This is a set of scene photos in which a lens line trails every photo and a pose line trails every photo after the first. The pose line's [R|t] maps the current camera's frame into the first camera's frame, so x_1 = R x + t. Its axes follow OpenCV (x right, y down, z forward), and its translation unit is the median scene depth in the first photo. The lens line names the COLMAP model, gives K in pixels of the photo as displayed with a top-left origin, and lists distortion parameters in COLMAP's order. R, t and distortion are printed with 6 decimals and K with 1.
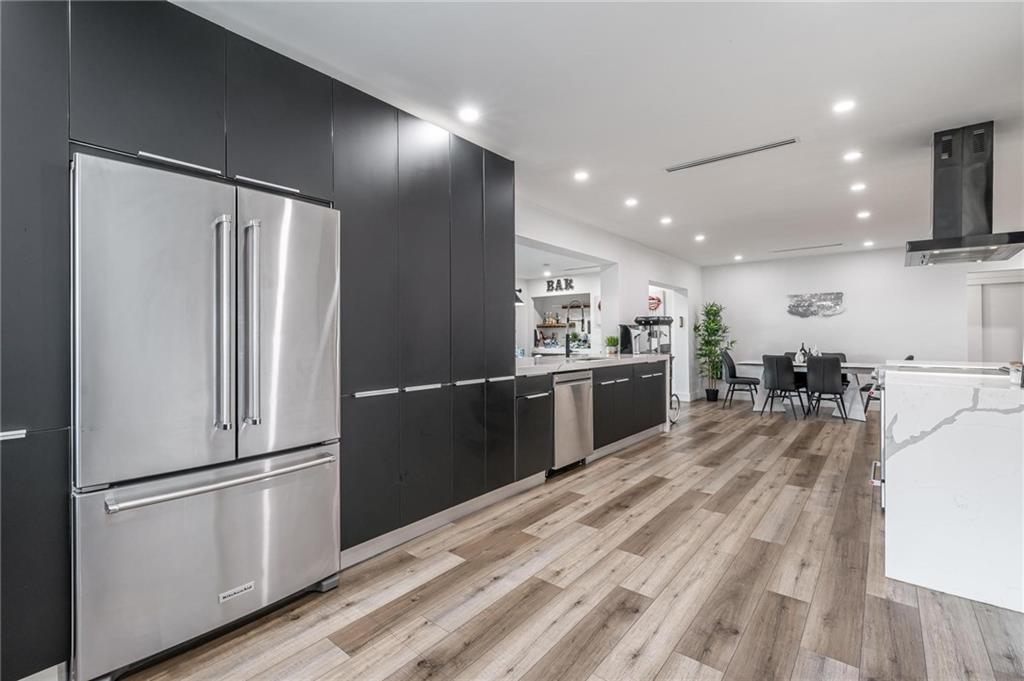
lens RADIAL K [[459.9, 0, 513.0], [0, 459.9, 337.6], [0, 0, 1]] dist [0.000125, 0.000634]
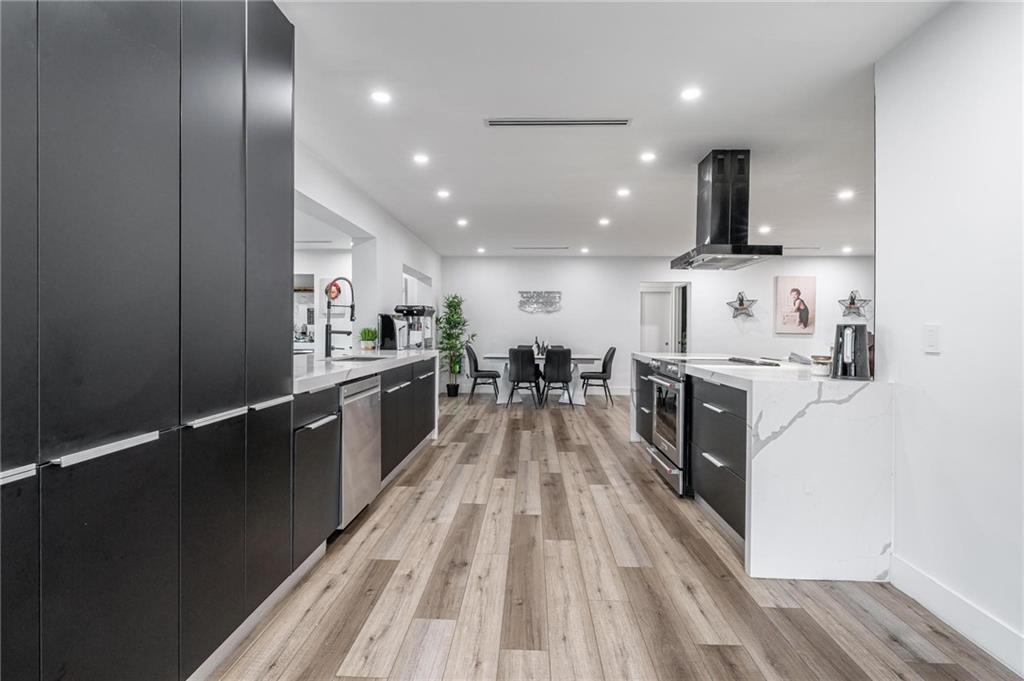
lens RADIAL K [[459.9, 0, 511.5], [0, 459.9, 334.5], [0, 0, 1]] dist [0.000125, 0.000634]
pose [[0.792314, 0.003554, 0.610104, -0.130345], [-0.010225, 0.999920, 0.007454, -0.000463], [-0.610028, -0.012144, 0.792287, 0.359492]]
